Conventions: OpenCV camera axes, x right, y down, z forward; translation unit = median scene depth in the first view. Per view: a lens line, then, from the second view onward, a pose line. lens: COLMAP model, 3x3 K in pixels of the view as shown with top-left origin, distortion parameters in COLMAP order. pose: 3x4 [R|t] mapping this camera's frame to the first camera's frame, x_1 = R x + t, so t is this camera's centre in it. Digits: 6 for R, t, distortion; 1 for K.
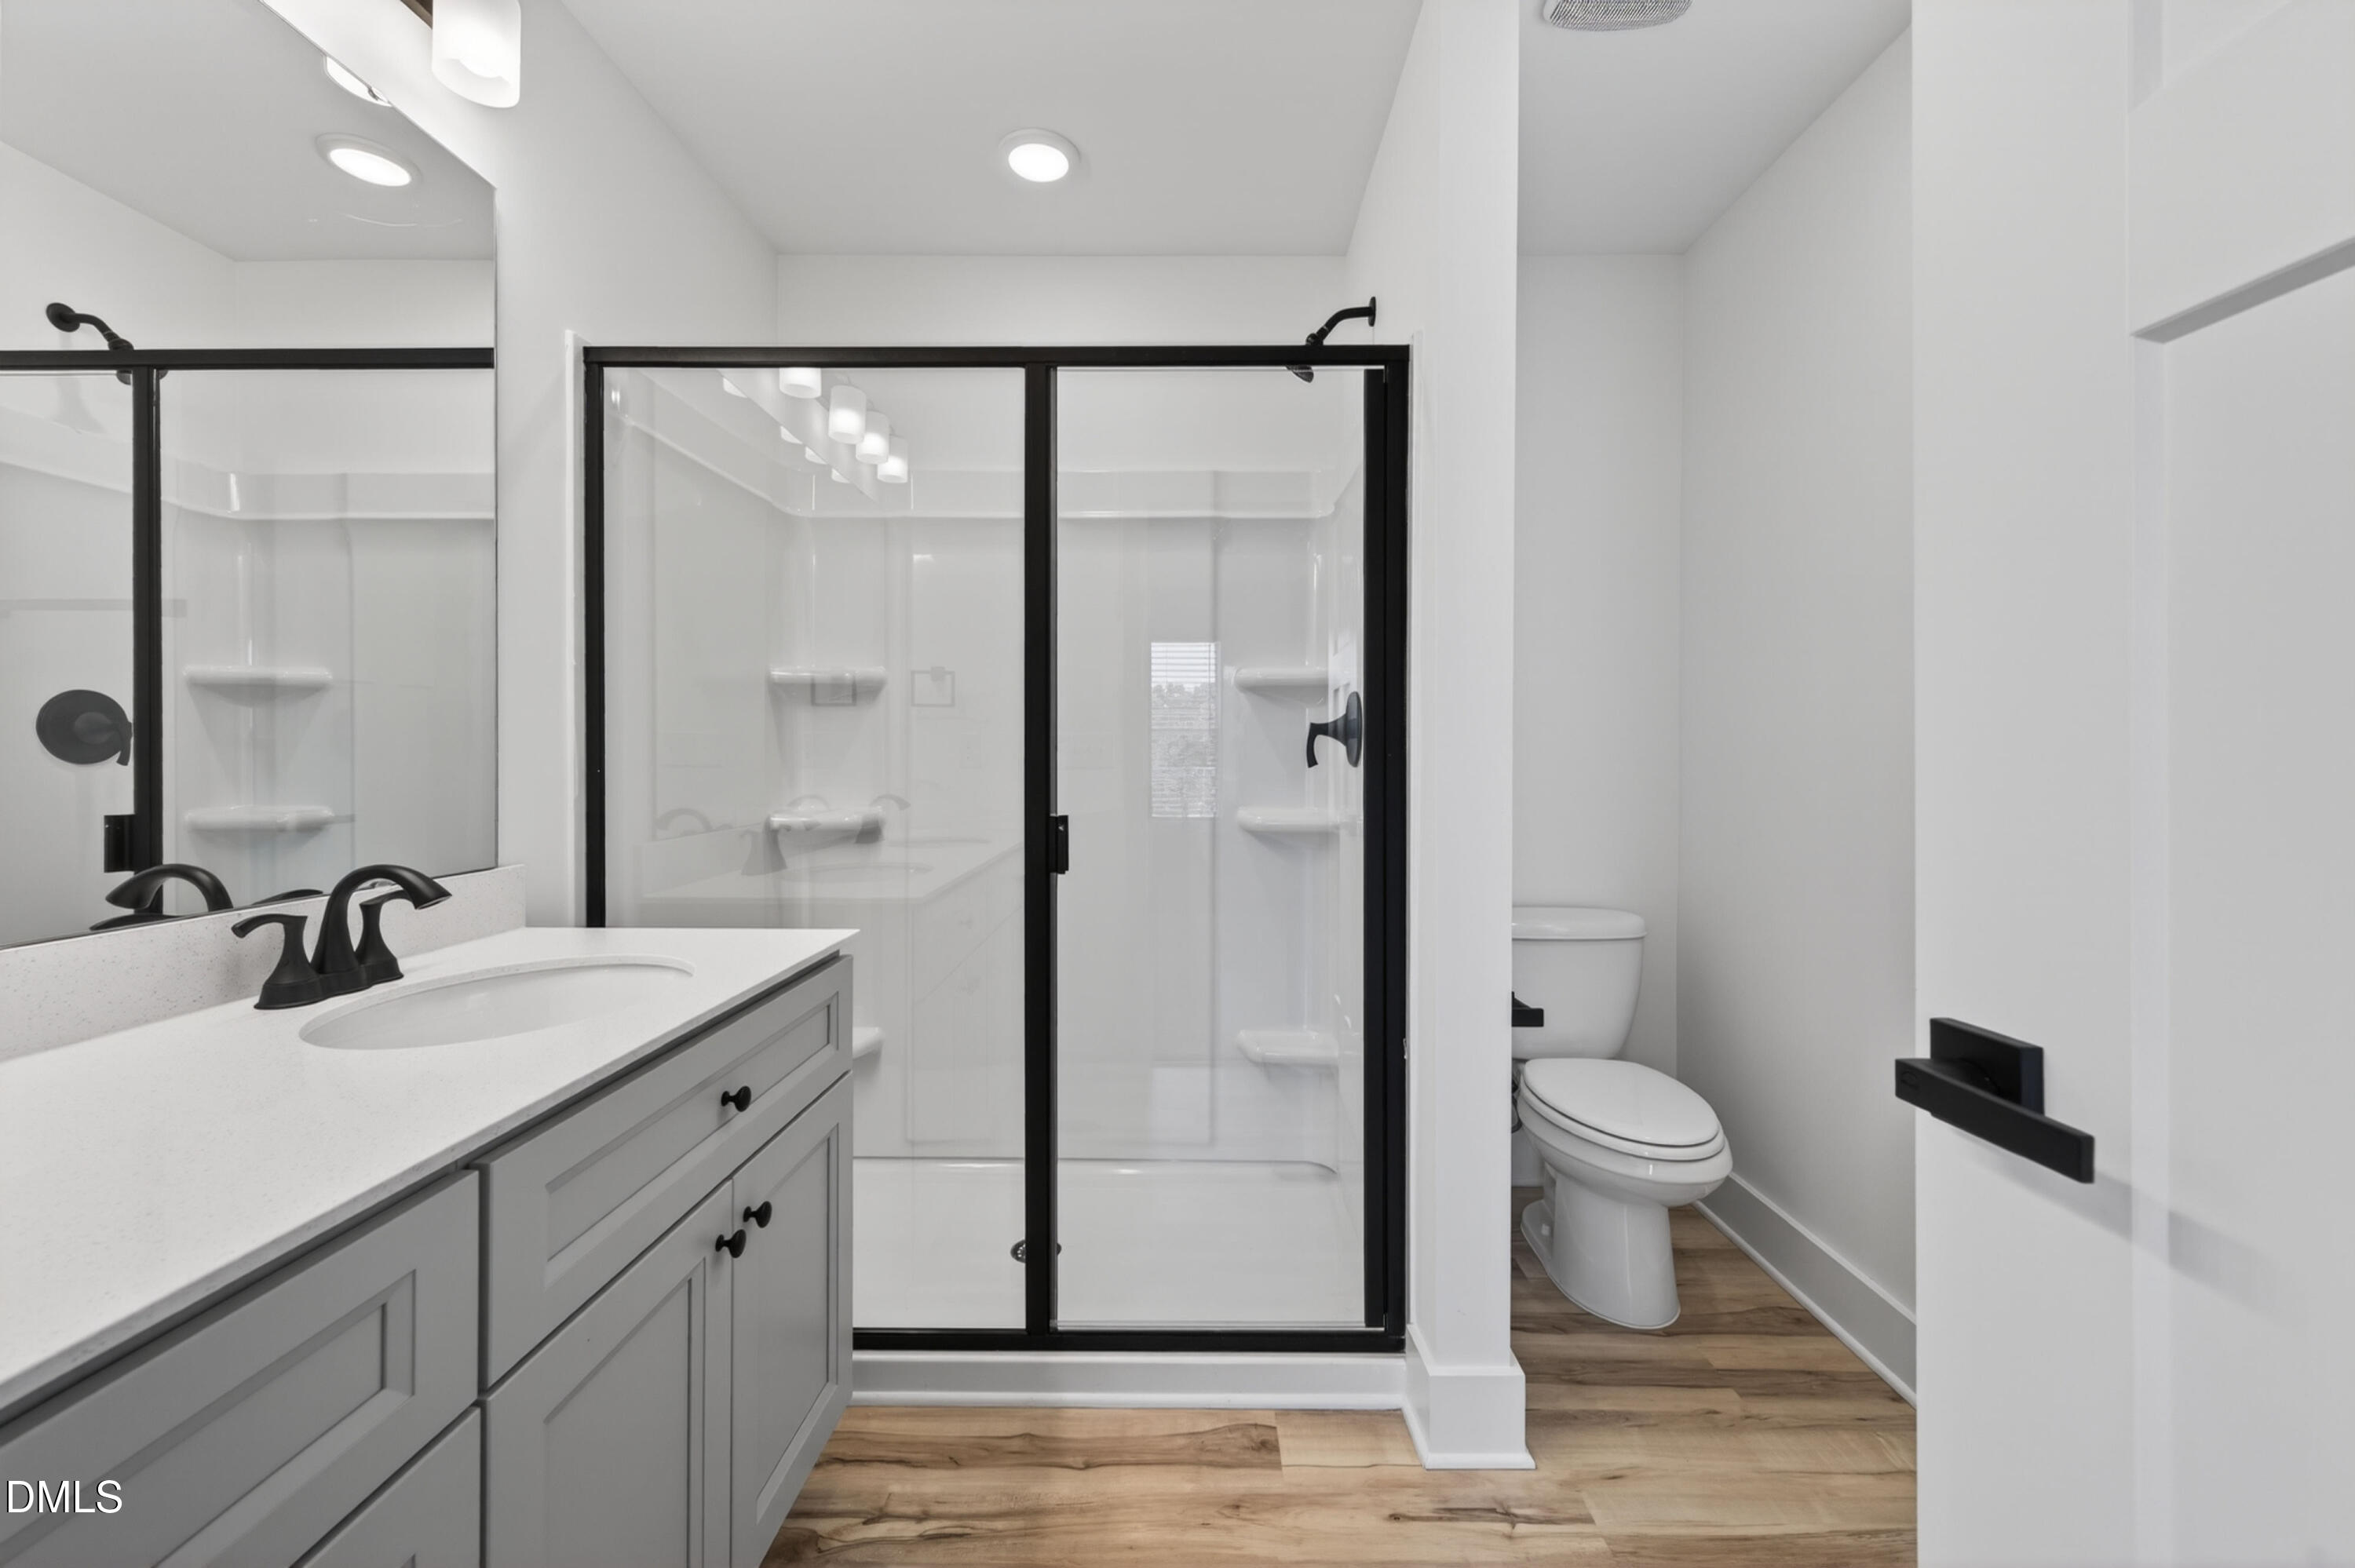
lens RADIAL K [[890.1, 0, 1194.6], [0, 890.1, 770.4], [0, 0, 1]] dist [0.001513, -0.000188]
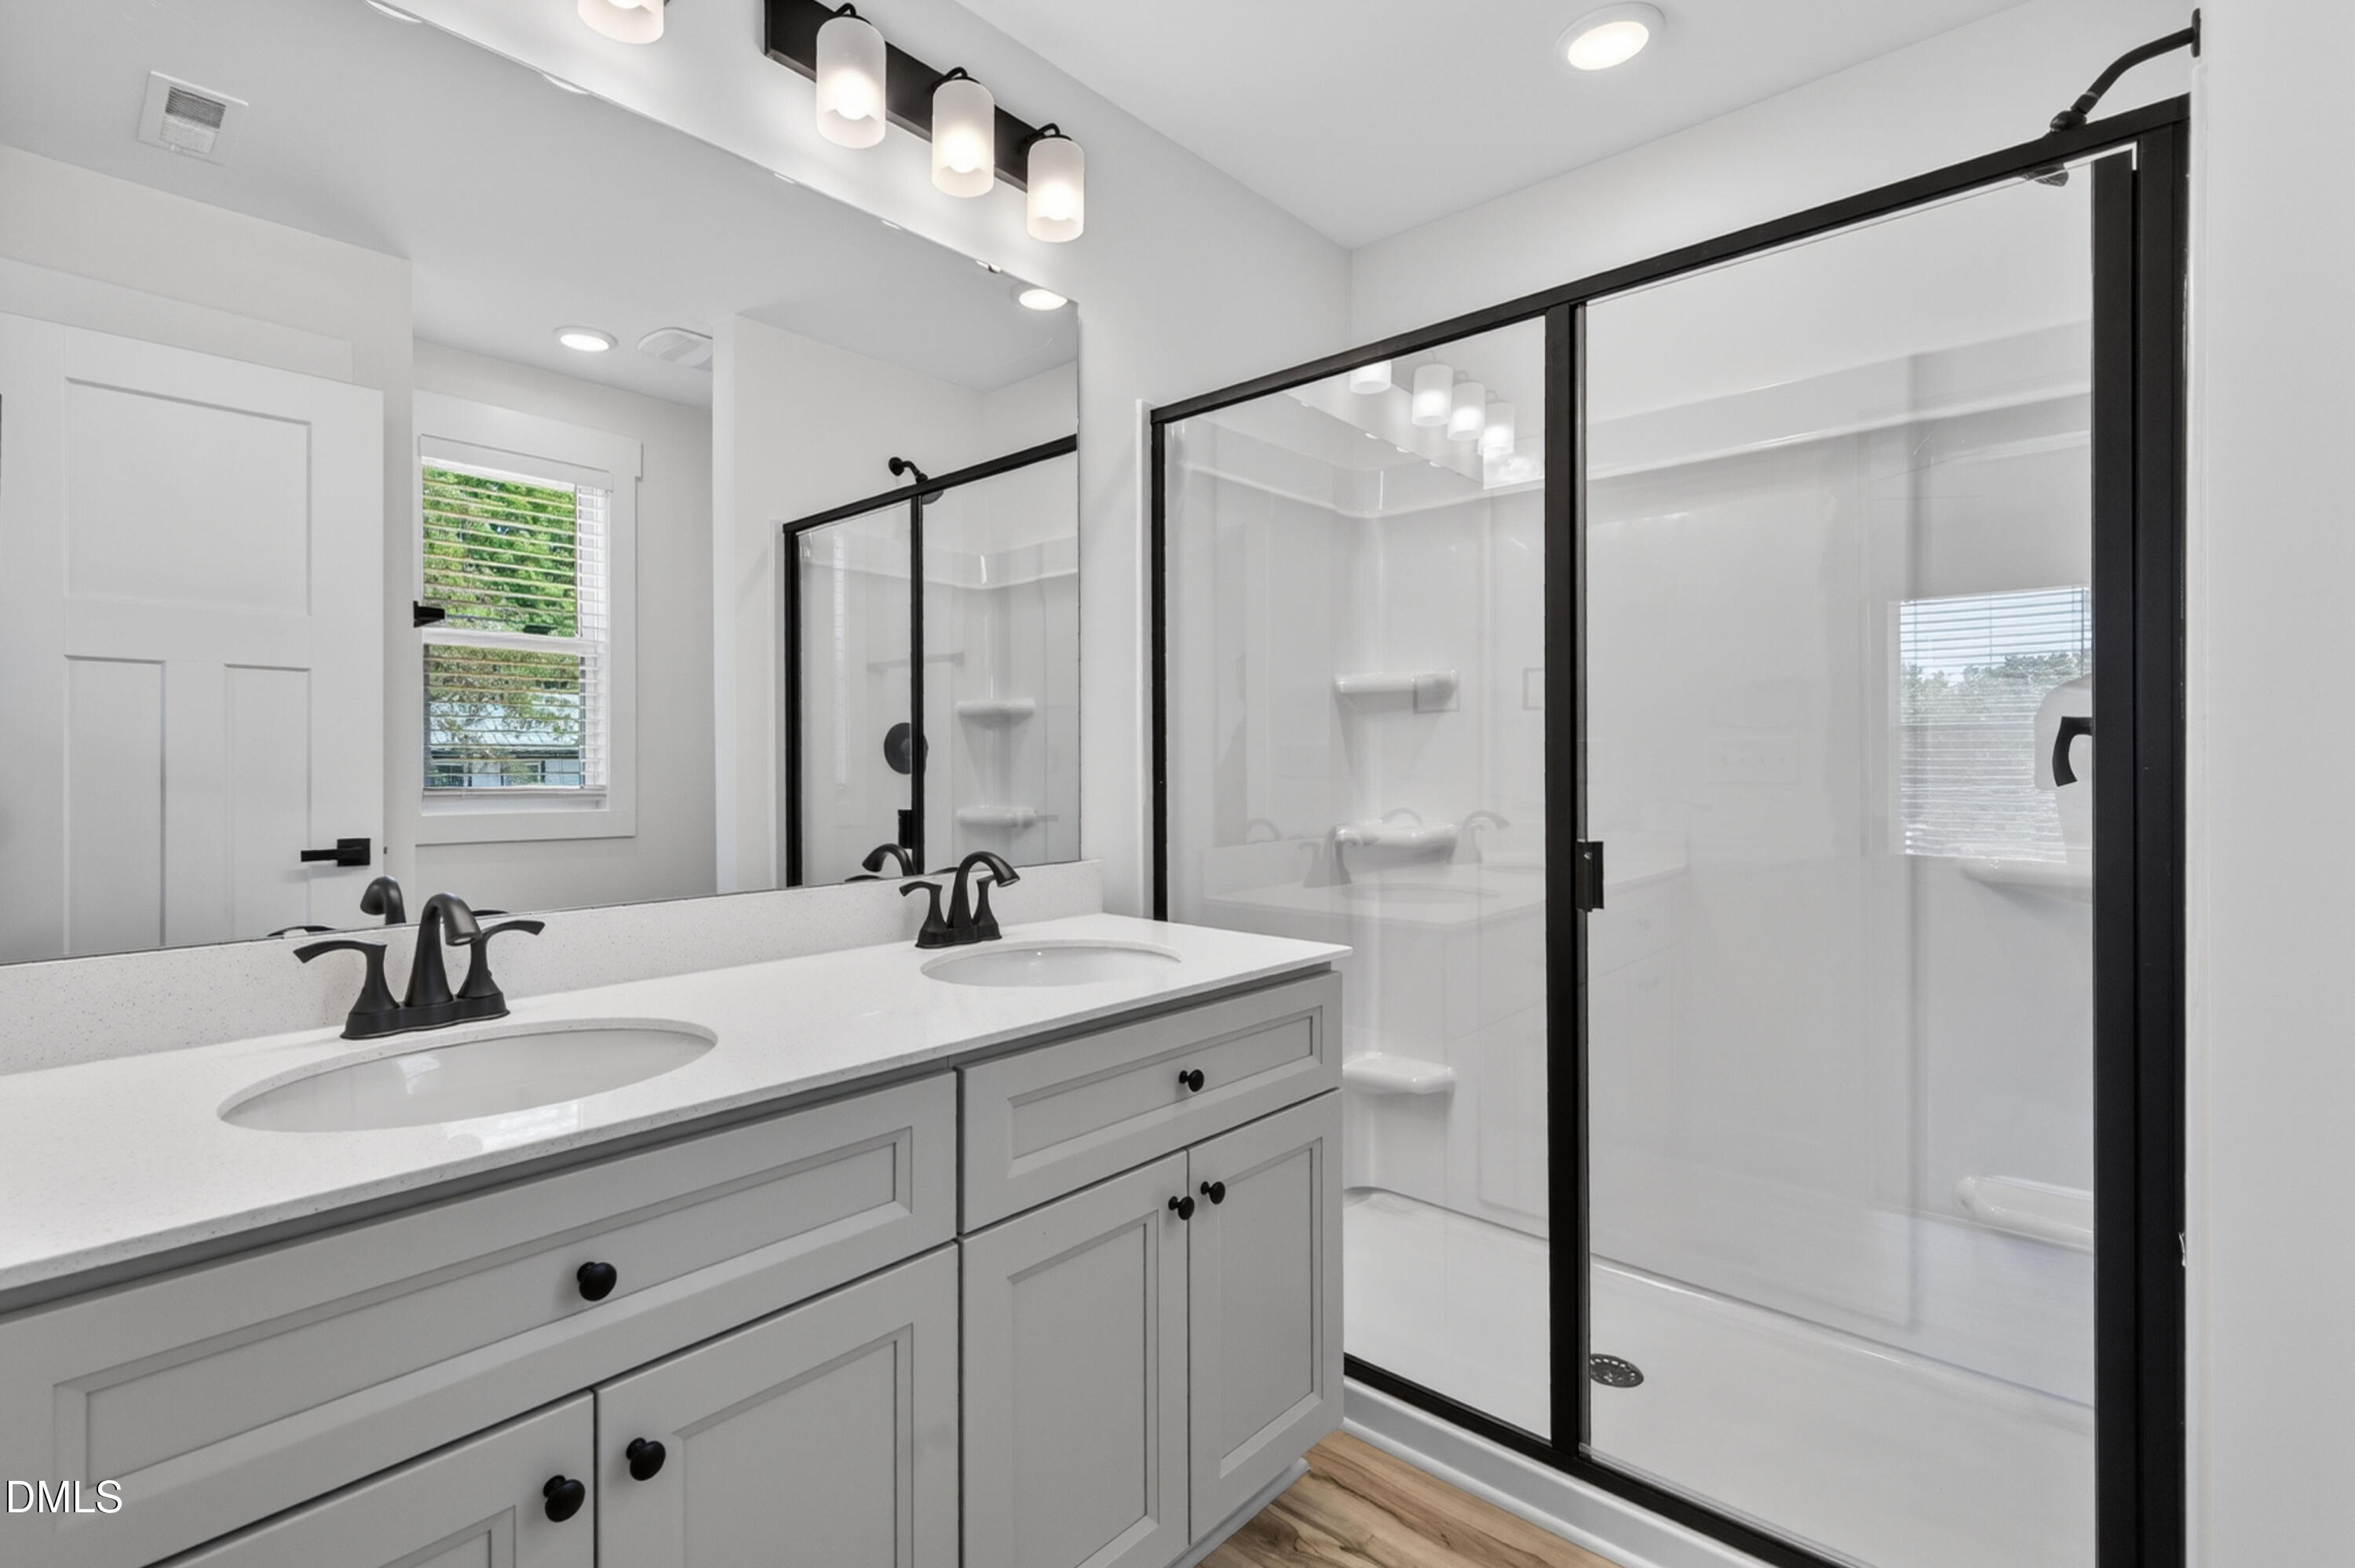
lens RADIAL K [[1084.6, 0, 1177.5], [0, 1084.6, 784.0], [0, 0, 1]] dist [-0.008302, 0.000126]
pose [[0.746104, 0.009075, -0.665768, 0.231988], [-0.008056, 0.999957, 0.004601, -0.002759], [0.665781, 0.001931, 0.746145, -0.010109]]
